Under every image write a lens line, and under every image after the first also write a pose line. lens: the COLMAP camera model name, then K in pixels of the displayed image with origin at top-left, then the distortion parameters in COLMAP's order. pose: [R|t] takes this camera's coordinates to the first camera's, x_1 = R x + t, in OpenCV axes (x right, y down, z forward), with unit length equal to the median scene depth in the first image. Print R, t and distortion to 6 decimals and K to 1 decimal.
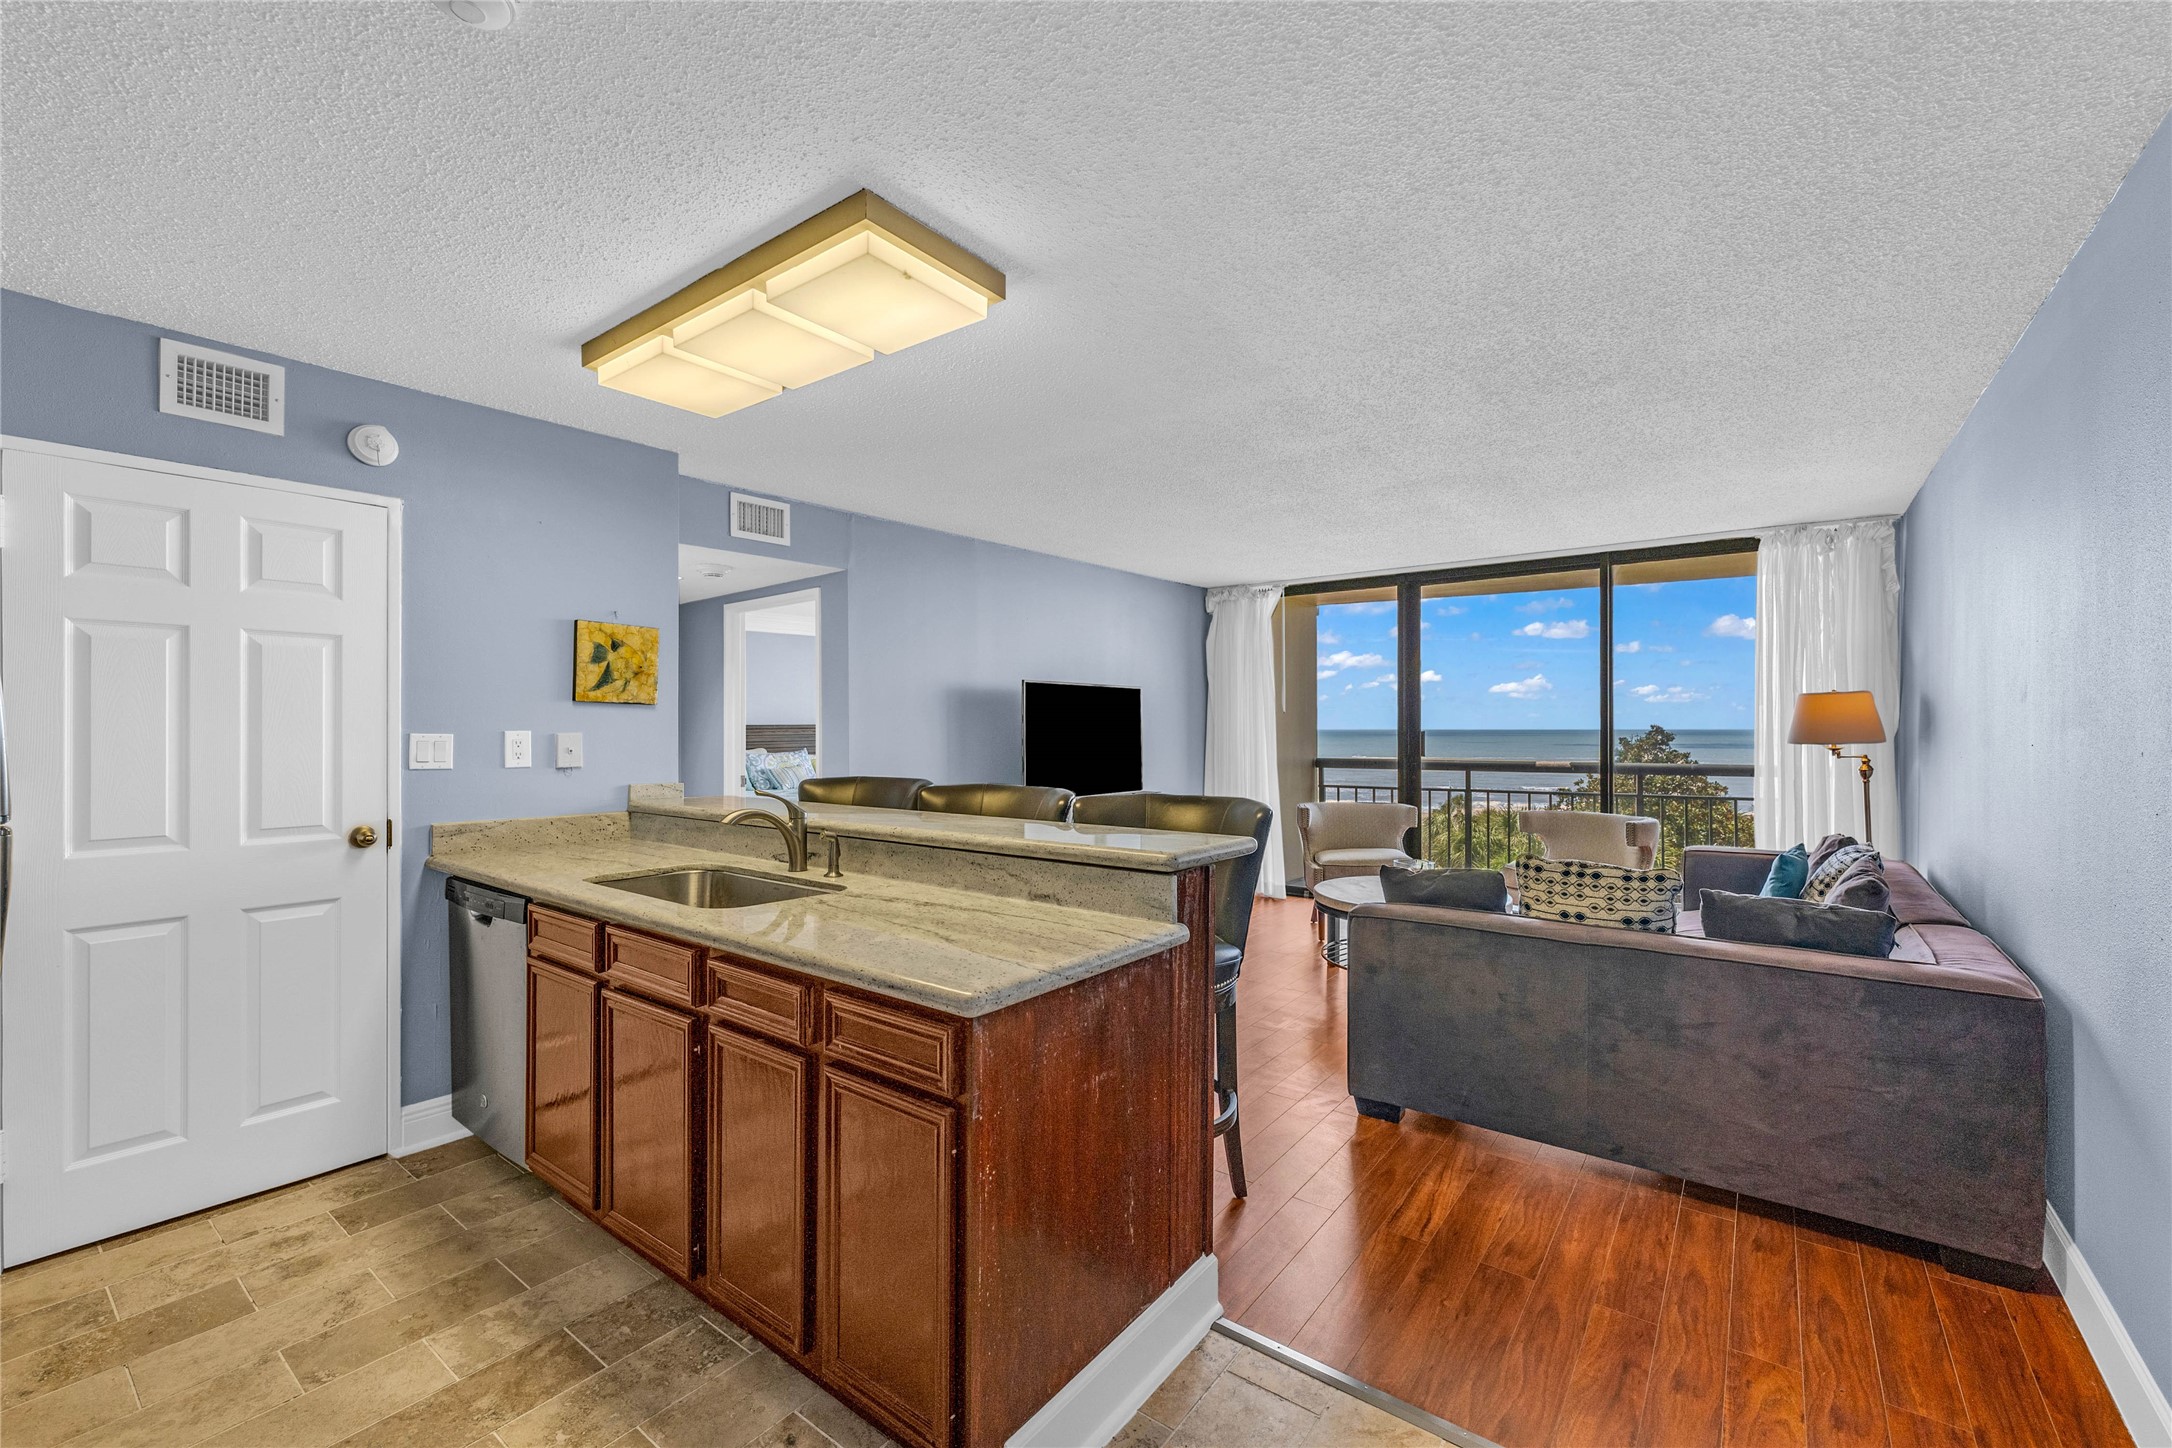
lens RADIAL K [[889.1, 0, 1093.8], [0, 889.1, 728.4], [0, 0, 1]] dist [-0.001865, -0.000305]
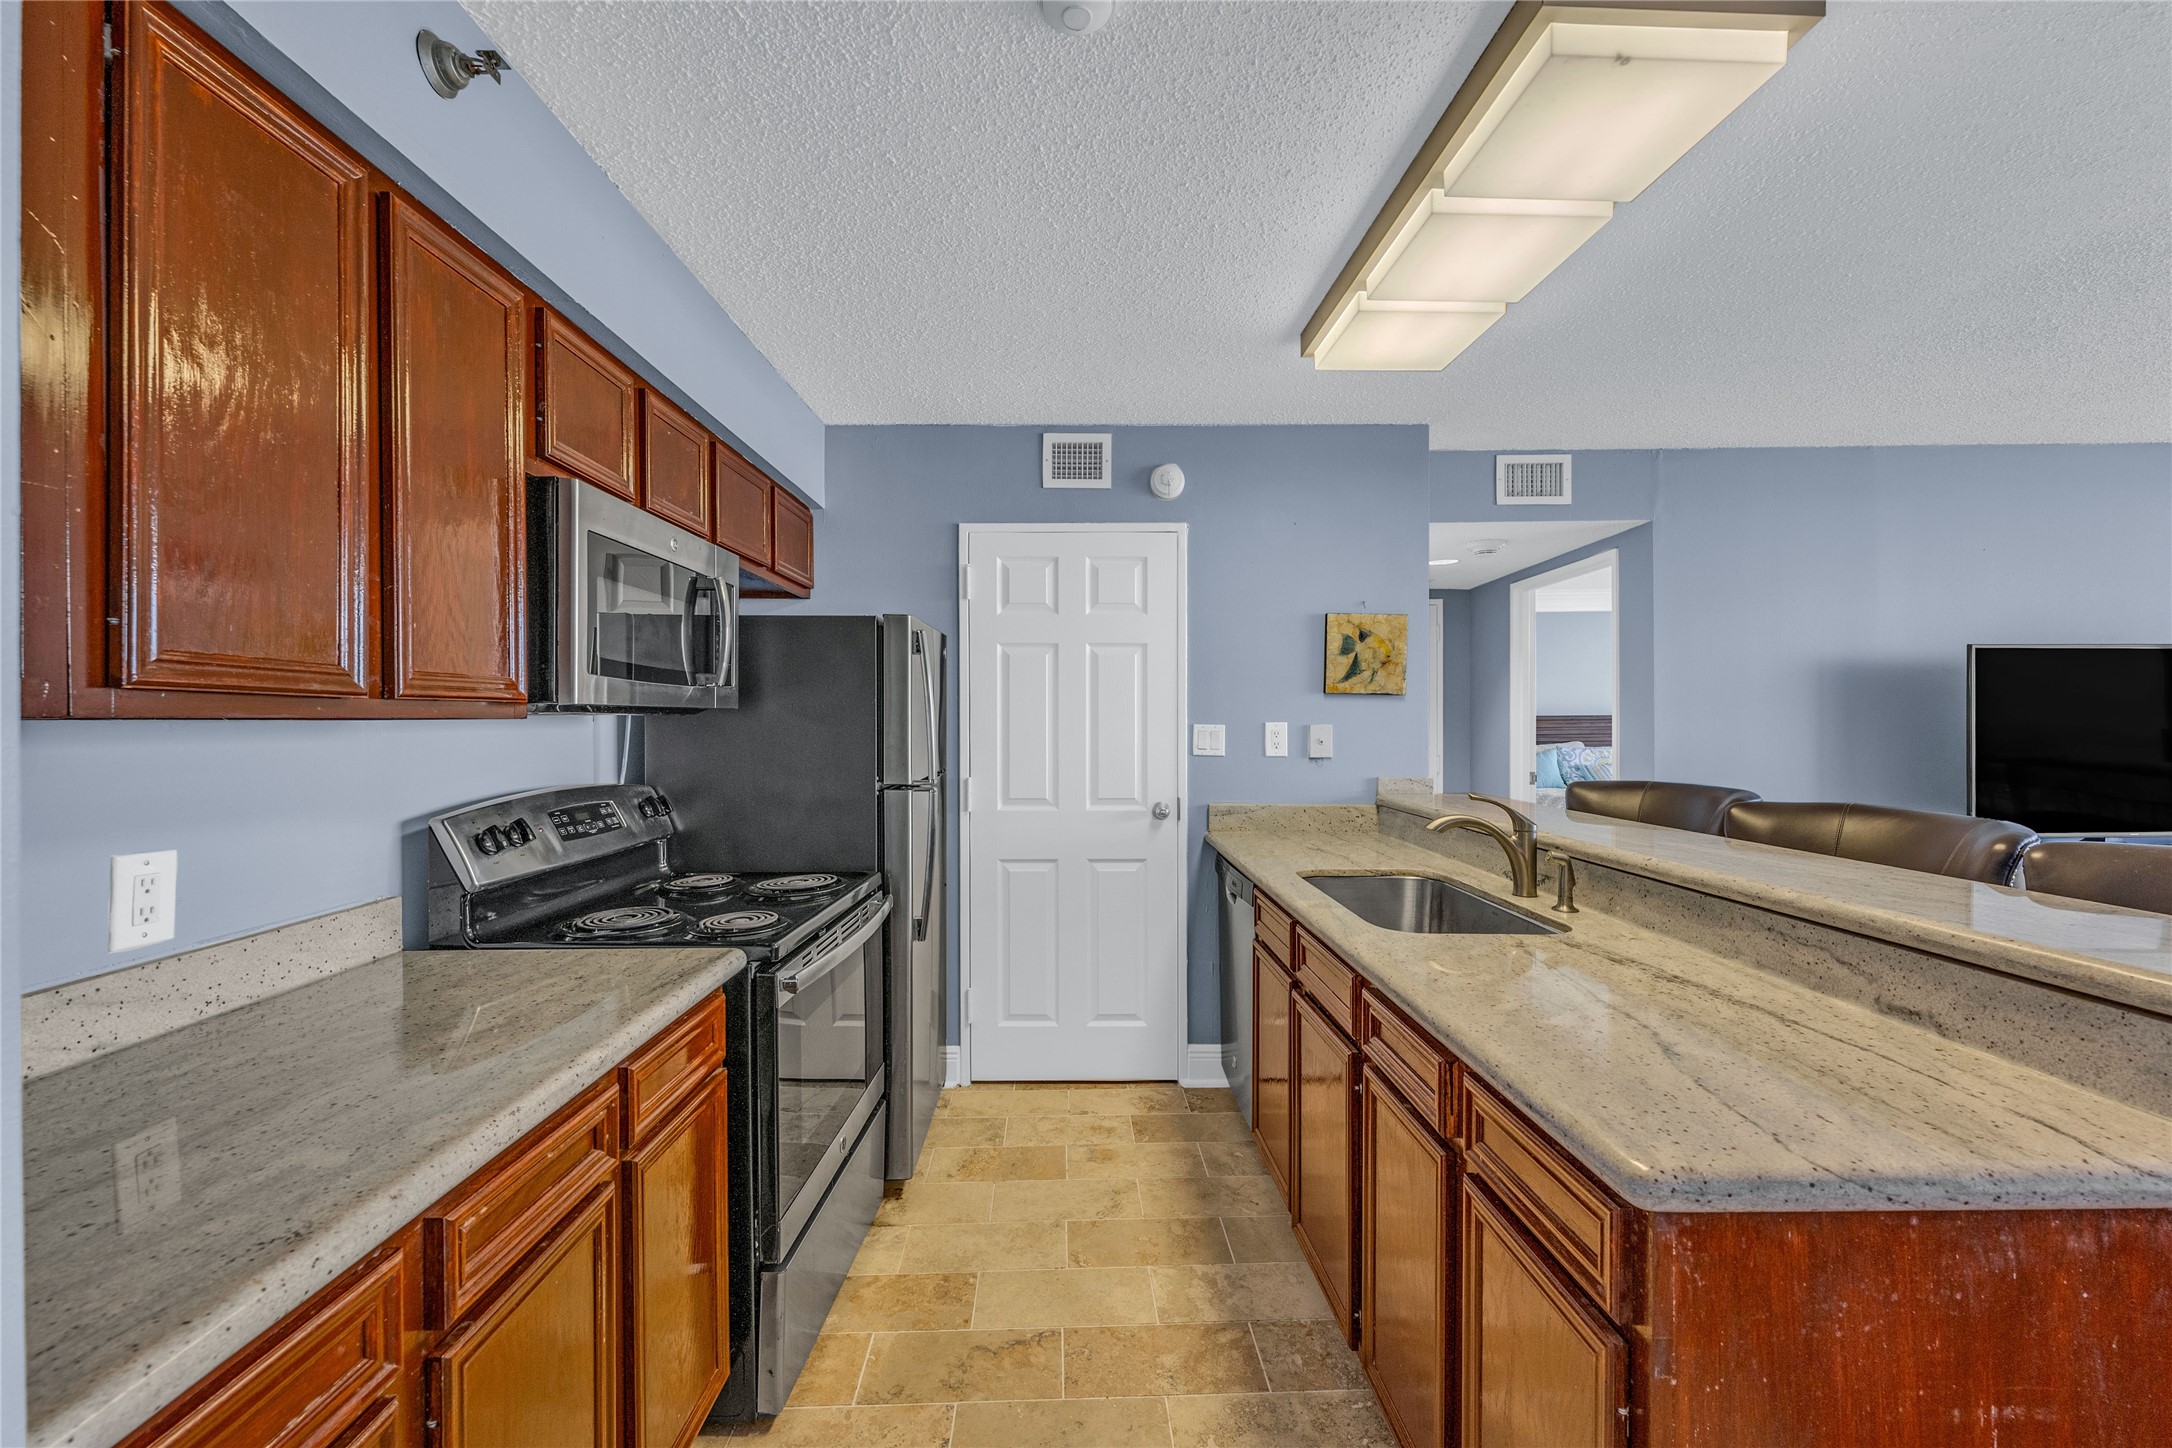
lens RADIAL K [[889.1, 0, 1075.3], [0, 889.1, 722.1], [0, 0, 1]] dist [-0.001865, -0.000305]
pose [[0.620459, 0.002085, -0.784236, 0.044027], [-0.000222, 0.999997, 0.002483, -0.000011], [0.784239, -0.001366, 0.620457, 0.165093]]
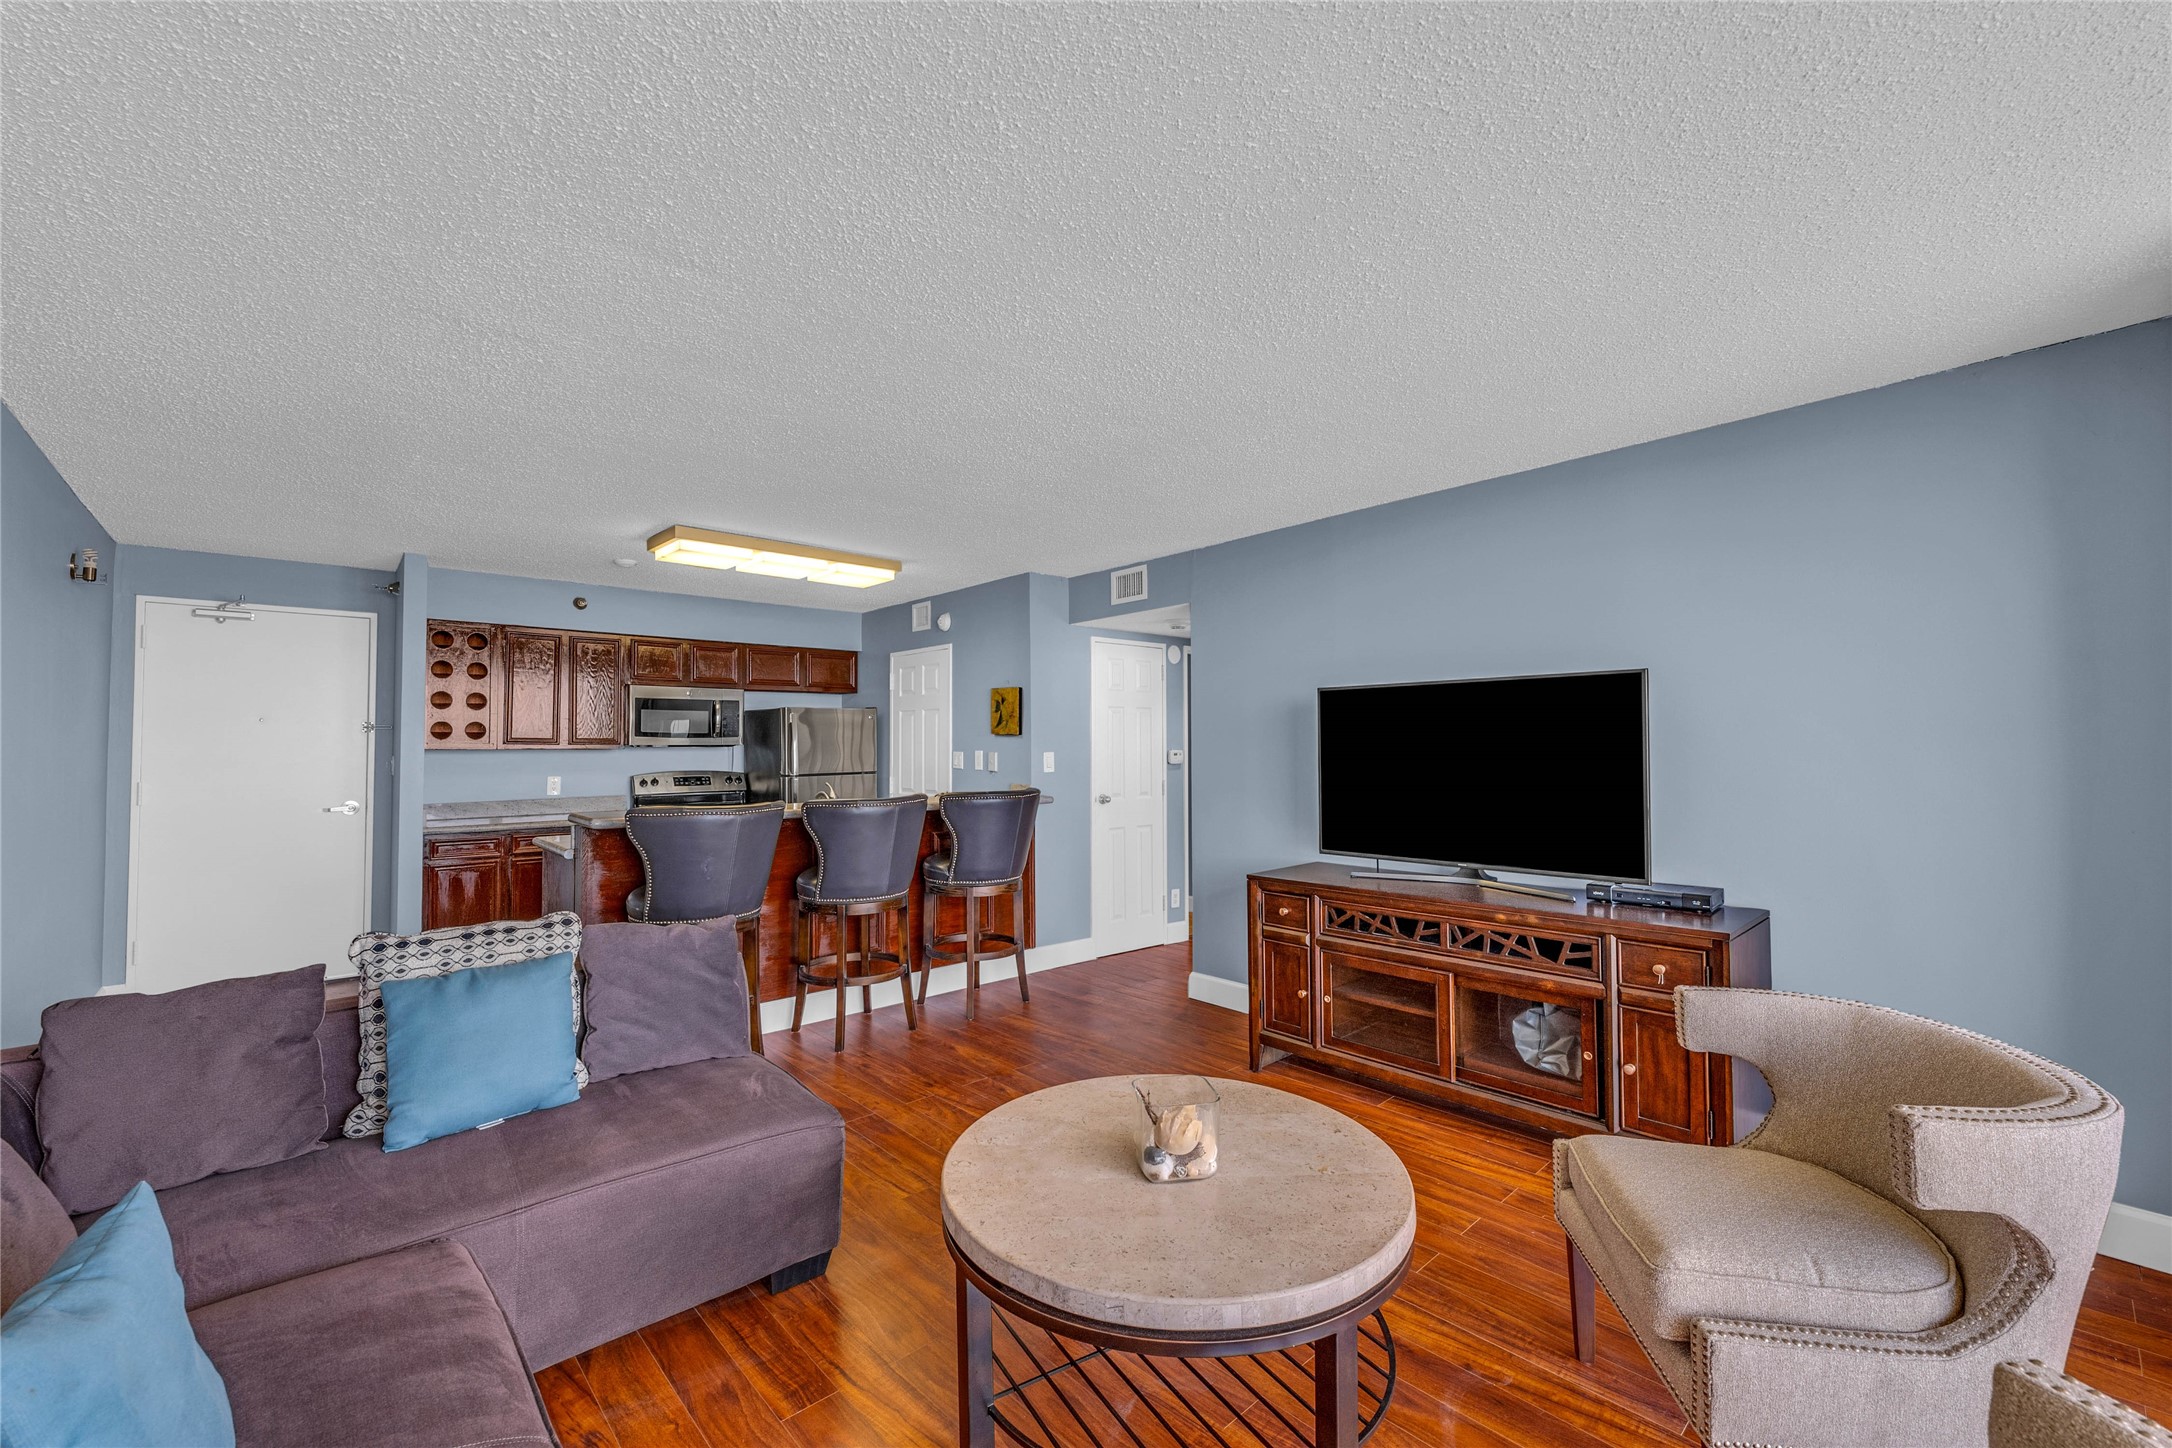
lens RADIAL K [[917.6, 0, 1095.2], [0, 917.6, 720.5], [0, 0, 1]] dist [0.001424, 0.000653]
pose [[-0.191694, -0.026198, -0.981105, 1.362651], [-0.000045, 0.999644, -0.026684, -0.010774], [0.981455, -0.005071, -0.191627, 1.802693]]
